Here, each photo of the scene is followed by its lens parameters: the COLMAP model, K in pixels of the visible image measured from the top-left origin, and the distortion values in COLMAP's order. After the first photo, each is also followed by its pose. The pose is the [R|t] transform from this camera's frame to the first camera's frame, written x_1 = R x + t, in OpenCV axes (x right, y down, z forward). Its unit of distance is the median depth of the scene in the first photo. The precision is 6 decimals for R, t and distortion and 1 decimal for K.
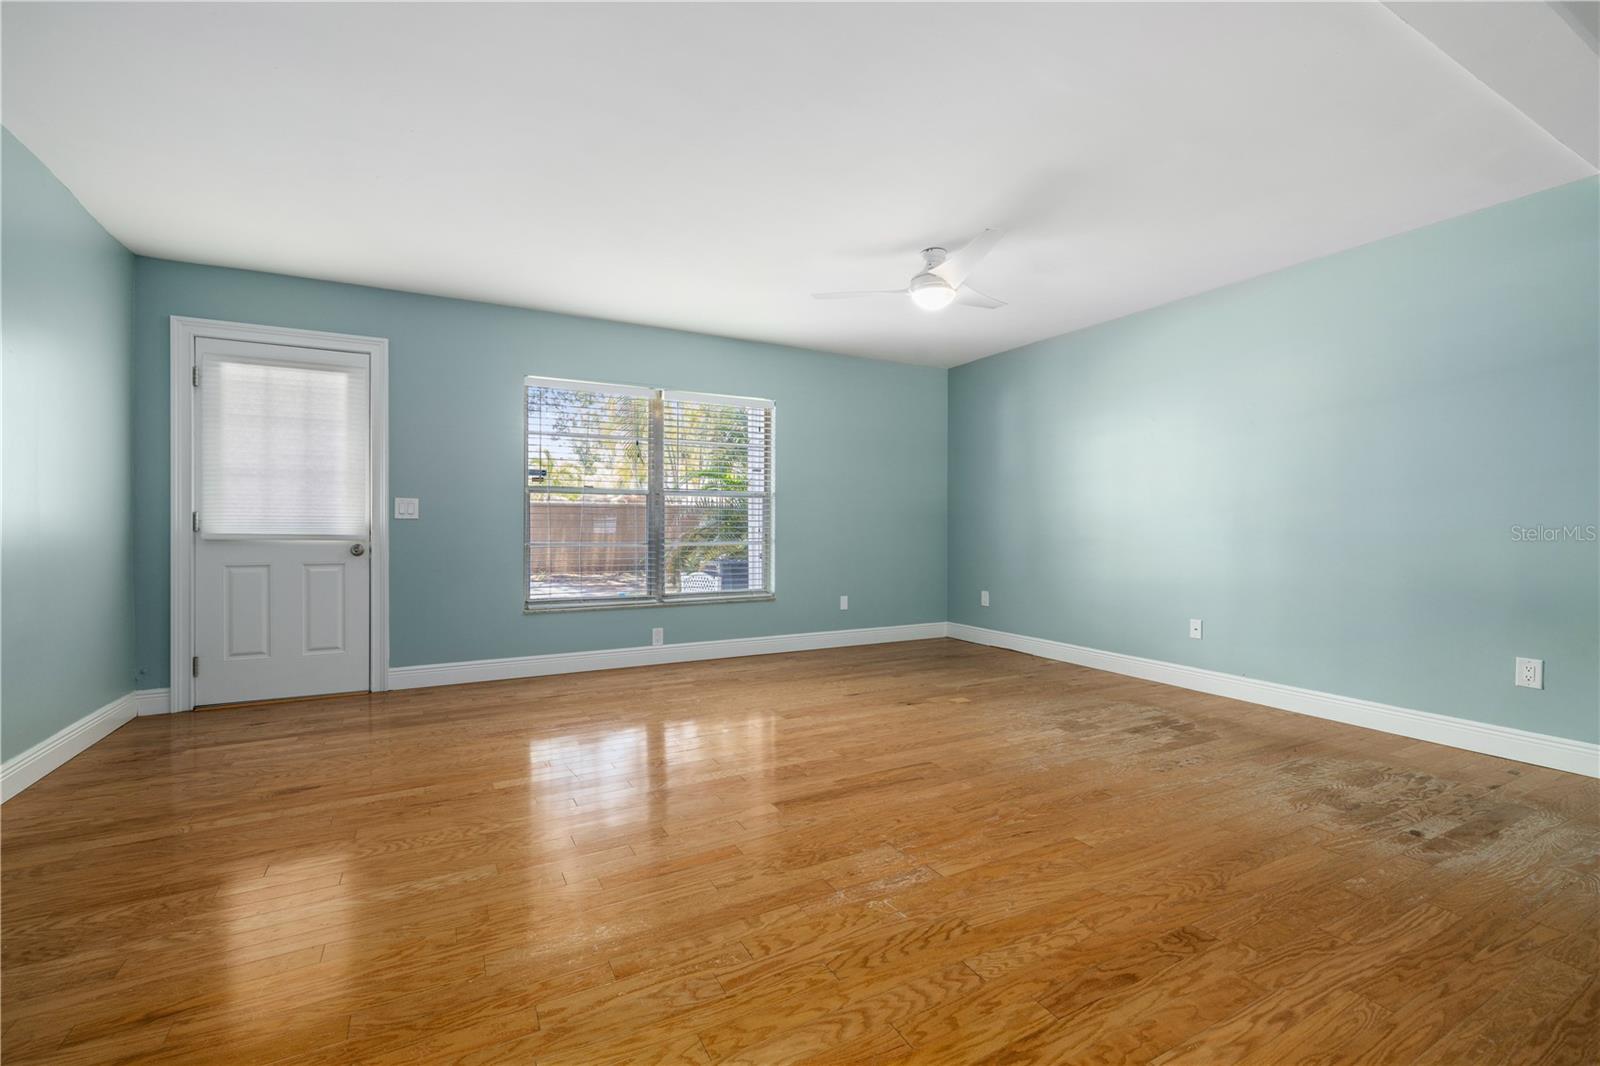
lens RADIAL K [[689.2, 0, 788.4], [0, 689.2, 524.3], [0, 0, 1]] dist [0.000281, 0.000074]
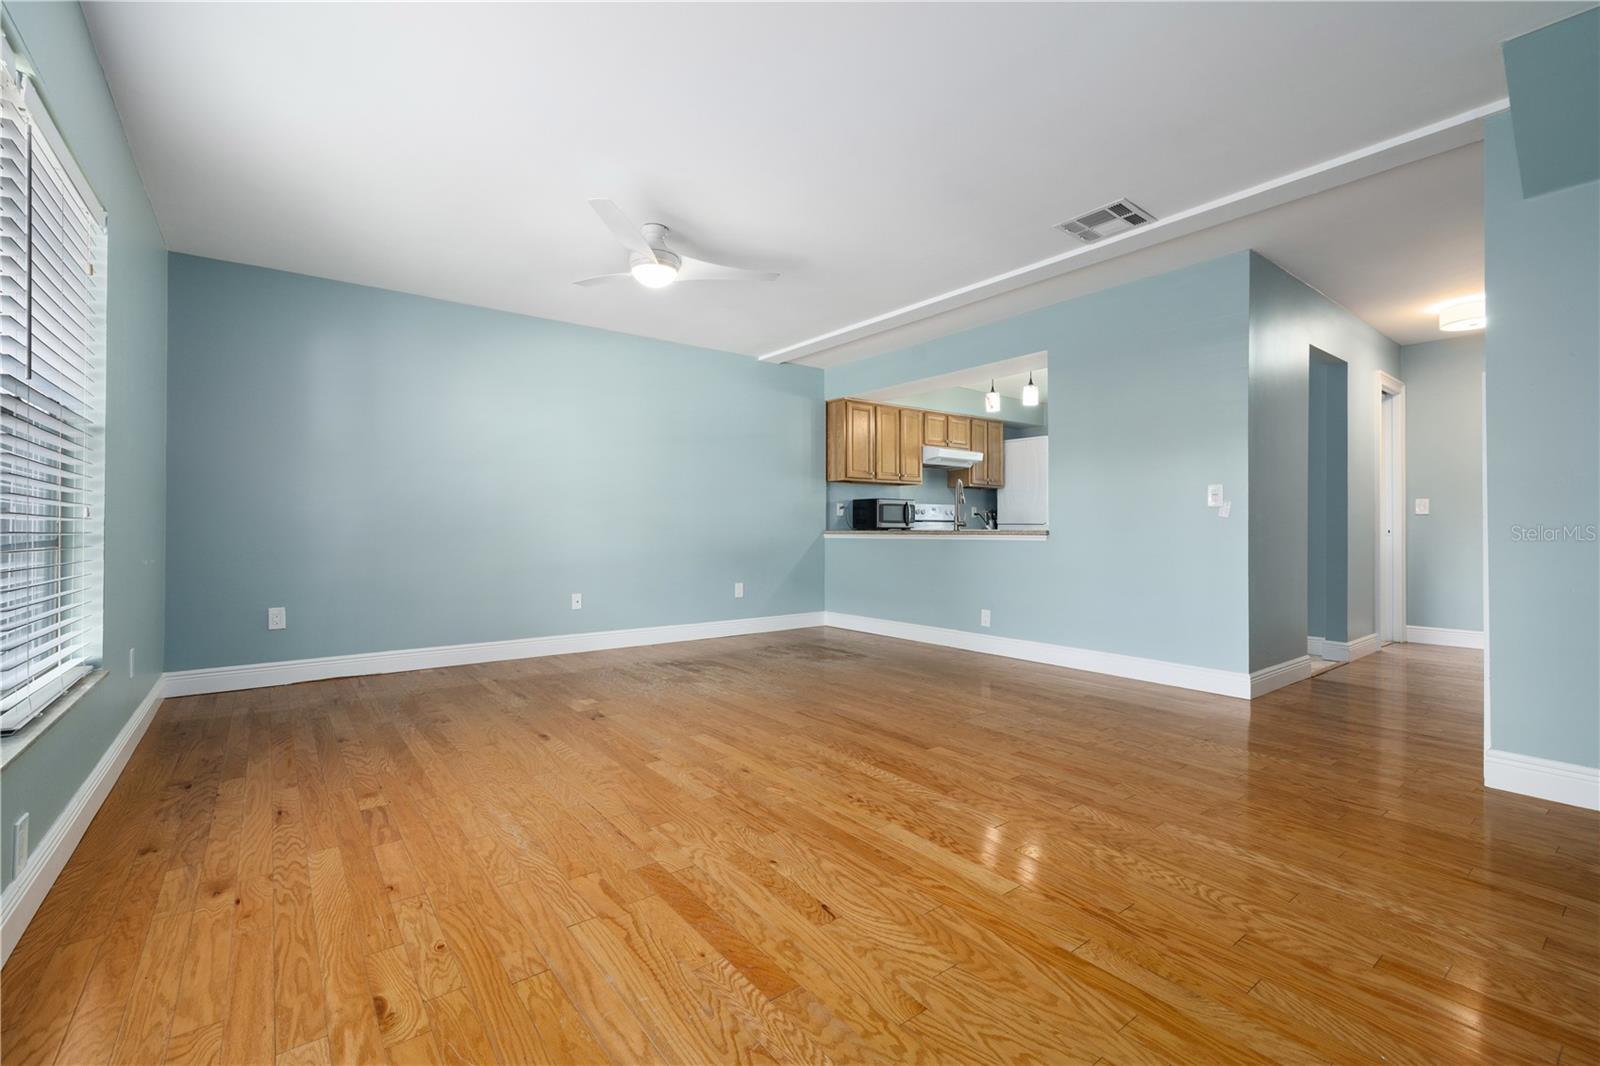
lens RADIAL K [[689.2, 0, 788.4], [0, 689.2, 524.3], [0, 0, 1]] dist [0.000281, 0.000074]
pose [[-0.164424, 0.001985, 0.986388, -1.286937], [-0.002616, 0.999994, -0.002449, 0.037073], [-0.986386, -0.002983, -0.164418, 1.624812]]
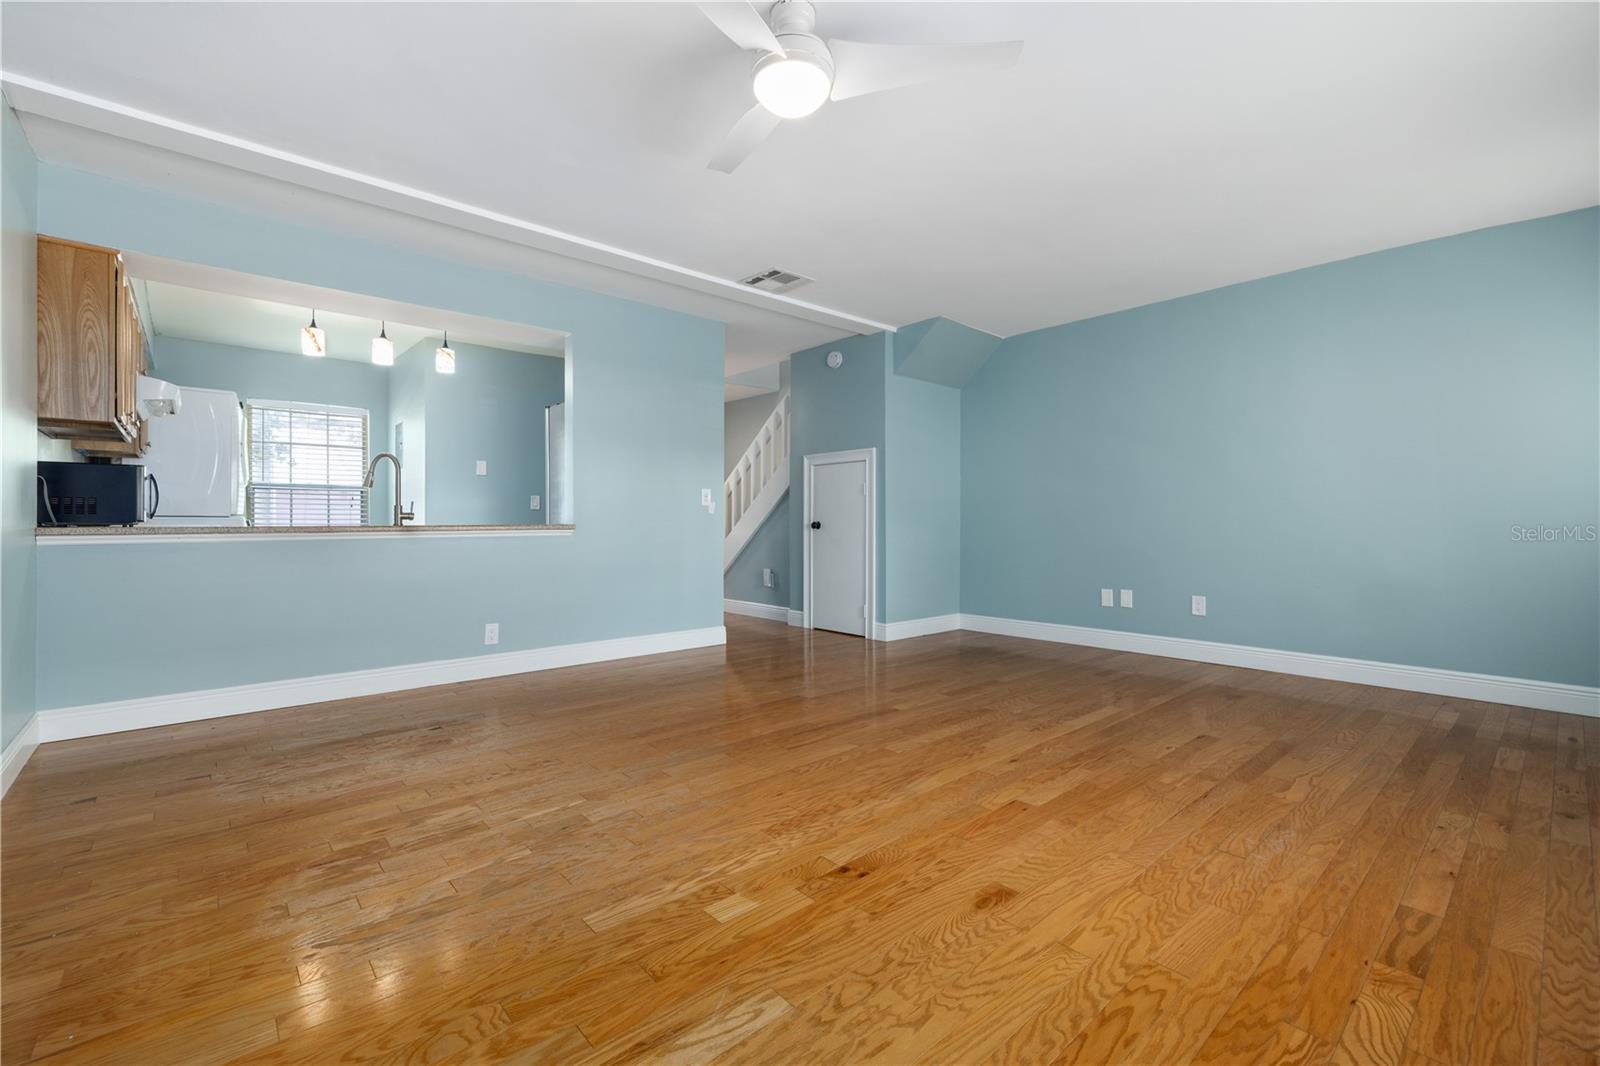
lens RADIAL K [[676.1, 0, 787.1], [0, 676.1, 520.7], [0, 0, 1]] dist [-0.001380, 0.000666]
pose [[-0.973720, -0.002158, -0.227736, 0.567227], [-0.001102, 0.999988, -0.004764, 0.047190], [0.227744, -0.004388, -0.973711, 2.567702]]
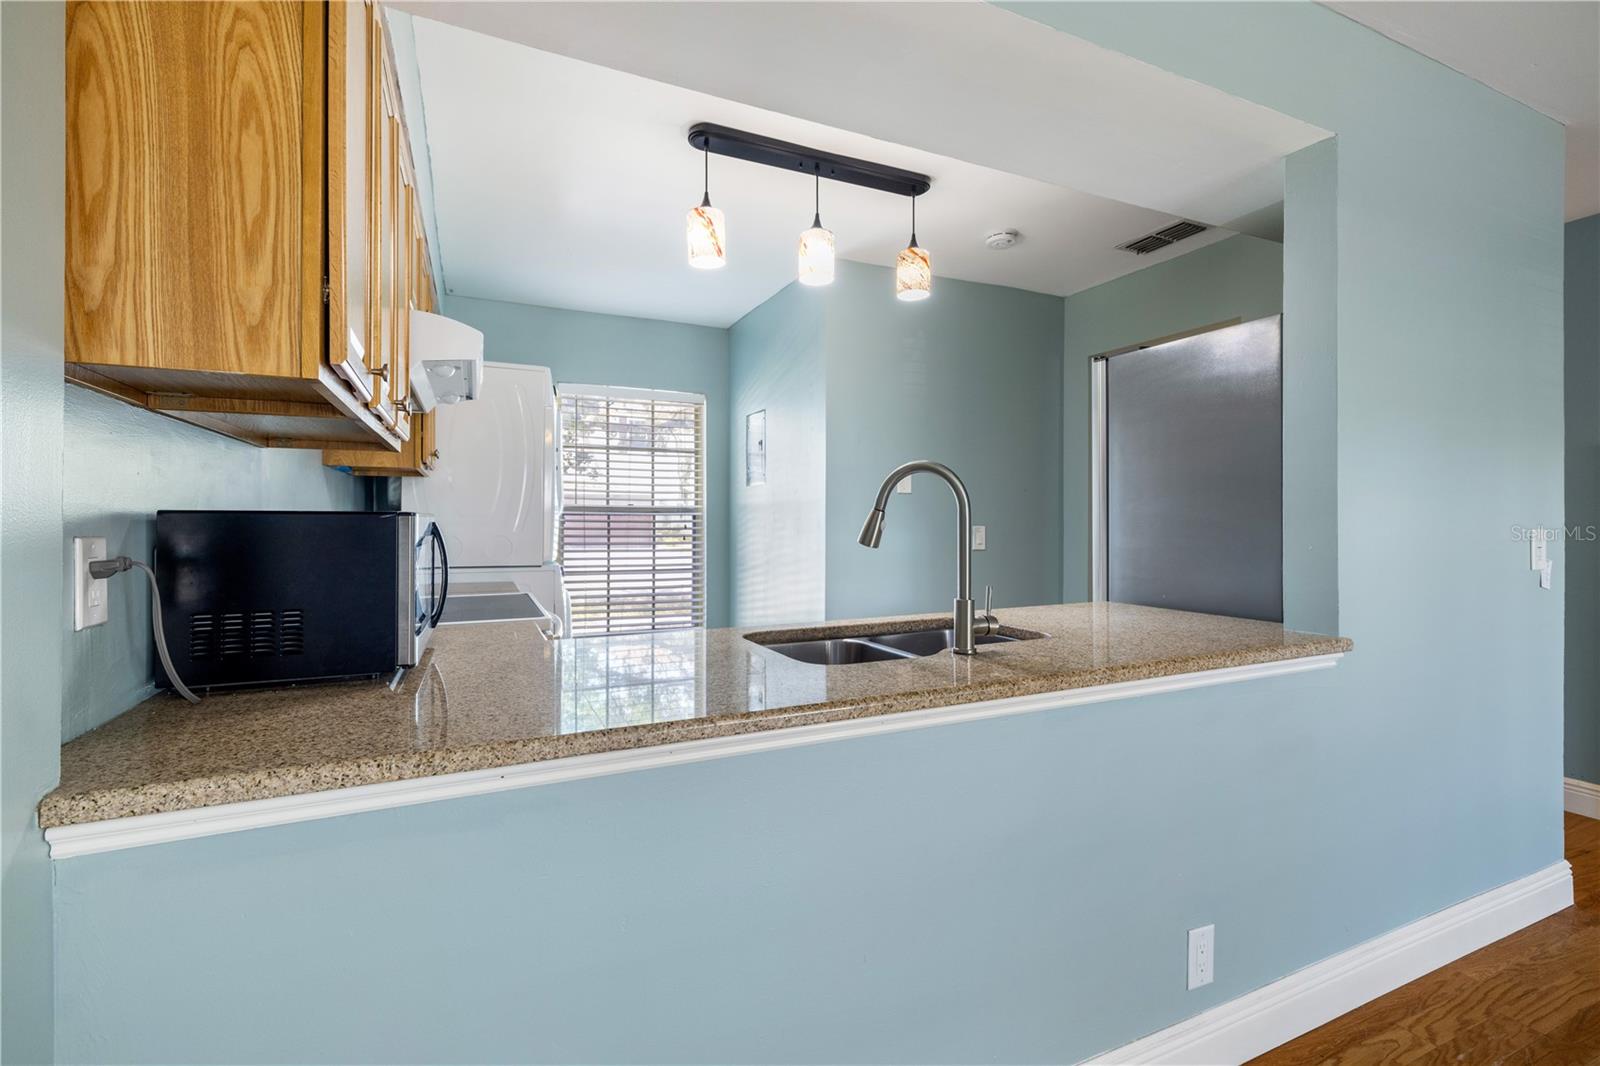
lens RADIAL K [[689.2, 0, 788.4], [0, 689.2, 524.3], [0, 0, 1]] dist [0.000281, 0.000074]
pose [[-0.997865, -0.005257, 0.065106, 1.302524], [-0.004930, 0.999974, 0.005191, -0.080540], [-0.065131, 0.004859, -0.997865, 1.276758]]
